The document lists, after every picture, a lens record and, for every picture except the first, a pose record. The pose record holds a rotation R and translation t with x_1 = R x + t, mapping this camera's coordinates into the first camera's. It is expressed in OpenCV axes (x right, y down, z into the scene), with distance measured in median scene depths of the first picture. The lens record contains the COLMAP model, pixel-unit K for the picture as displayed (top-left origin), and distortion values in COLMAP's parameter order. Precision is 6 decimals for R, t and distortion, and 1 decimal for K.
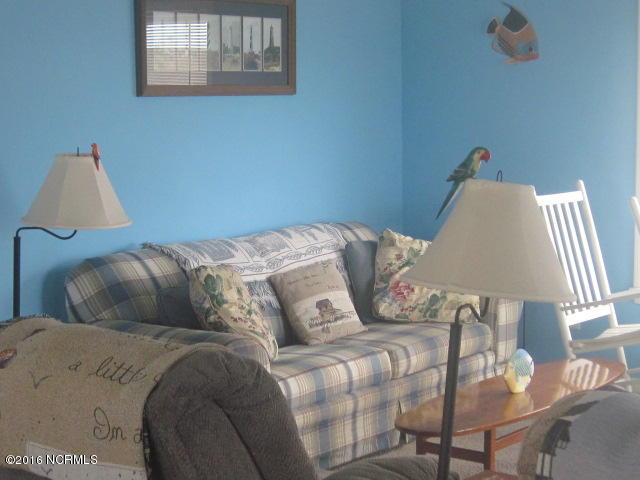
lens RADIAL K [[1300.1, 0, 323.2], [0, 1300.1, 245.2], [0, 0, 1]] dist [-0.128687, 0.000000]
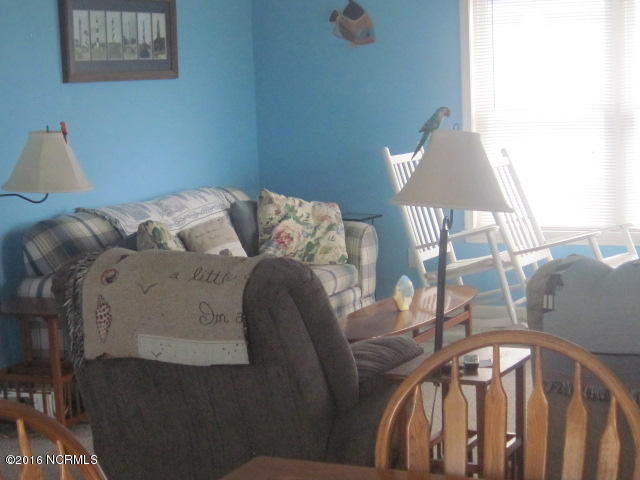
lens RADIAL K [[1300.1, 0, 318.6], [0, 1300.1, 237.2], [0, 0, 1]] dist [-0.128687, 0.000000]
pose [[0.978036, -0.051537, 0.201965, -0.151770], [0.050498, 0.998671, 0.010300, 0.022344], [-0.202227, 0.000125, 0.979339, -0.177356]]
